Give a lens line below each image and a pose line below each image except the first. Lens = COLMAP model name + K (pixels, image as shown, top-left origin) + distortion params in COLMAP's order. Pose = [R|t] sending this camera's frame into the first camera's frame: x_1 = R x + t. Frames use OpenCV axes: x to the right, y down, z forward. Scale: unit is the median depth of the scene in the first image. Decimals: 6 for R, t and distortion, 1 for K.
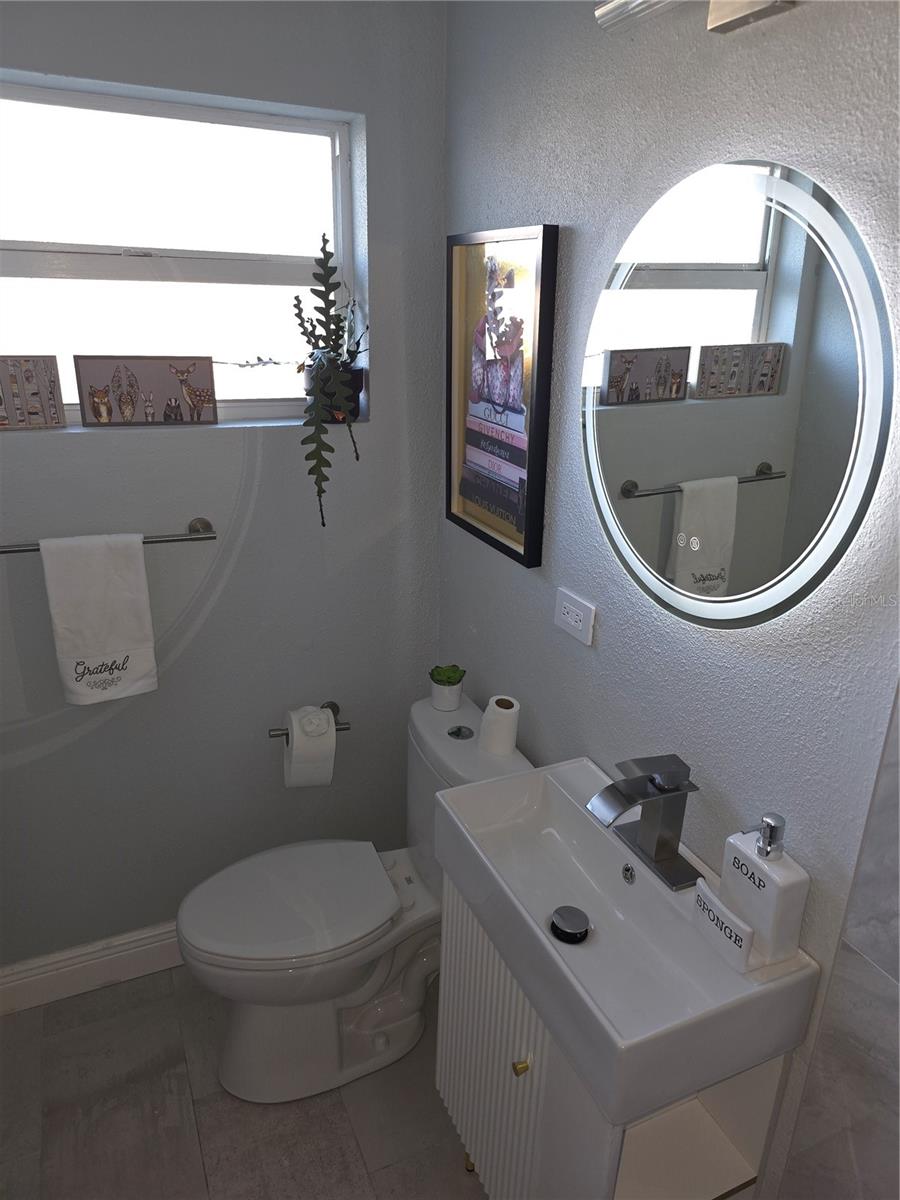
lens RADIAL K [[824.9, 0, 460.6], [0, 824.9, 601.2], [0, 0, 1]] dist [0.066286, -0.062384]
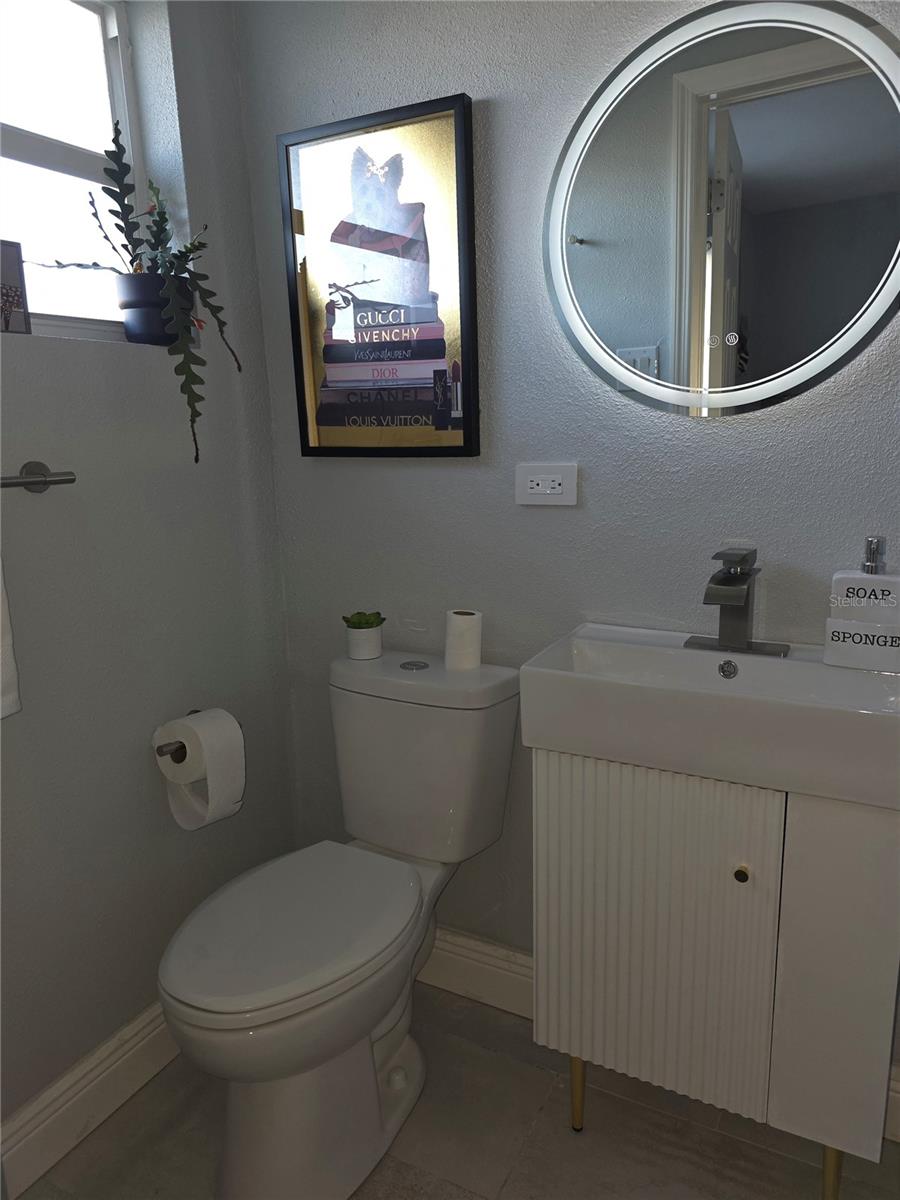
lens RADIAL K [[829.5, 0, 424.5], [0, 829.5, 597.0], [0, 0, 1]] dist [0.060830, -0.061348]
pose [[0.787575, -0.169518, 0.592443, -0.505168], [0.256558, 0.964332, -0.065132, 0.148834], [-0.560270, 0.203293, 0.802975, 0.258098]]
